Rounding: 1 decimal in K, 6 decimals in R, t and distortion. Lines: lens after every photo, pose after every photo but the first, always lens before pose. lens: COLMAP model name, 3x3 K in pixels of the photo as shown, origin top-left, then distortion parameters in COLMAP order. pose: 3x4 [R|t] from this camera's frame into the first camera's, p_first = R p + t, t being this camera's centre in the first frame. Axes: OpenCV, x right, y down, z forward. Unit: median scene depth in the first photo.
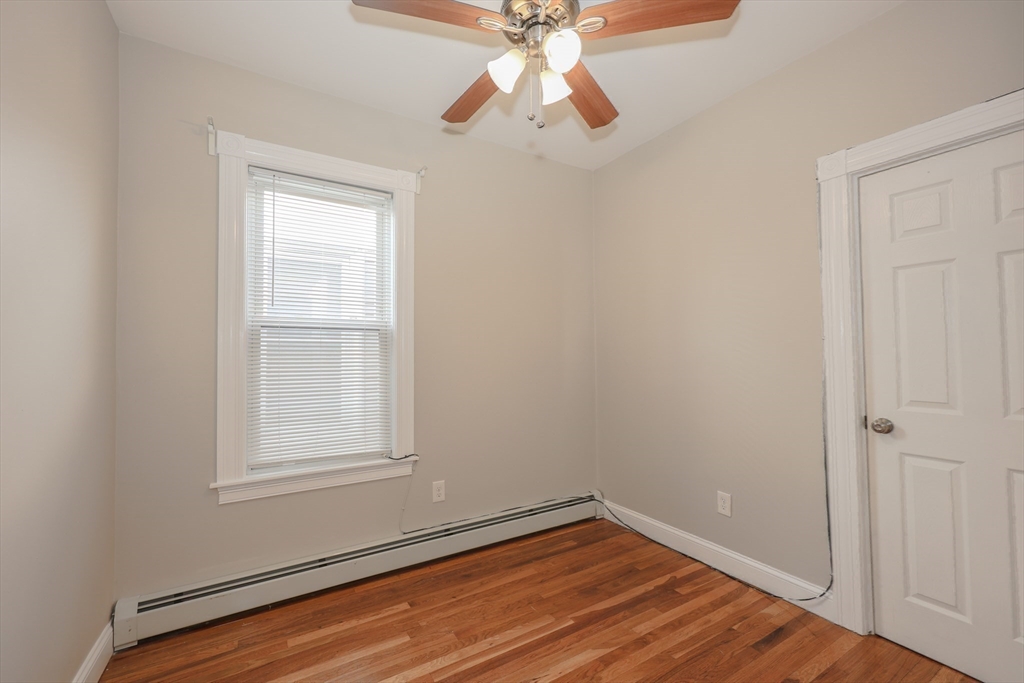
lens RADIAL K [[423.9, 0, 510.8], [0, 423.9, 337.7], [0, 0, 1]] dist [-0.003929, 0.001638]
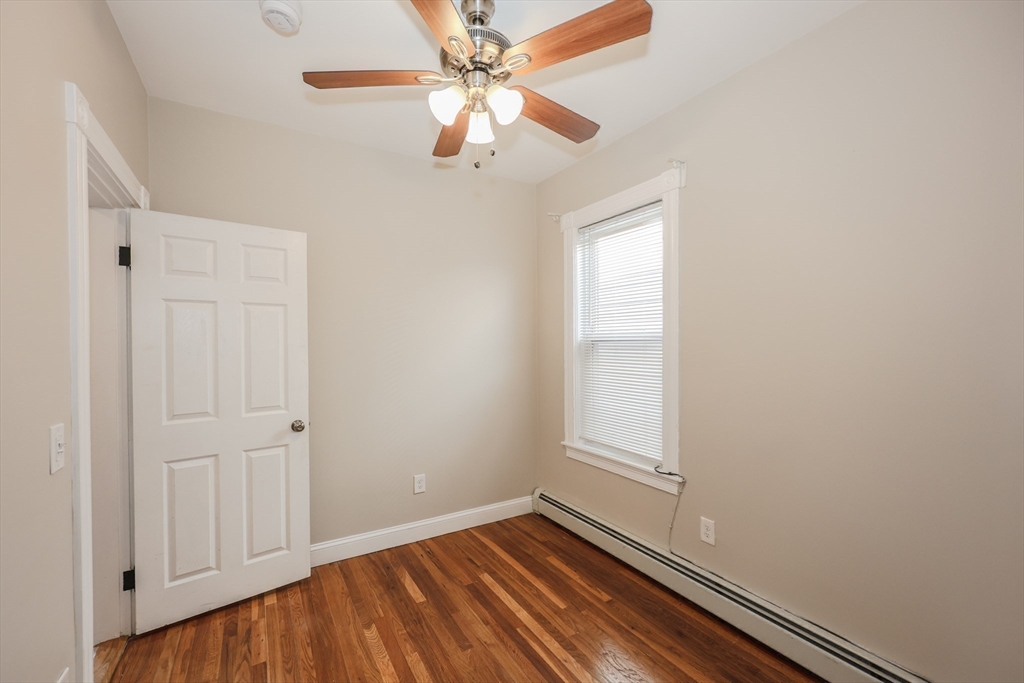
lens RADIAL K [[423.9, 0, 520.2], [0, 423.9, 339.8], [0, 0, 1]] dist [-0.003929, 0.001638]
pose [[0.001850, -0.002275, -0.999996, 0.835232], [0.047159, 0.998885, -0.002185, -0.040050], [0.998886, -0.047155, 0.001956, 0.799563]]
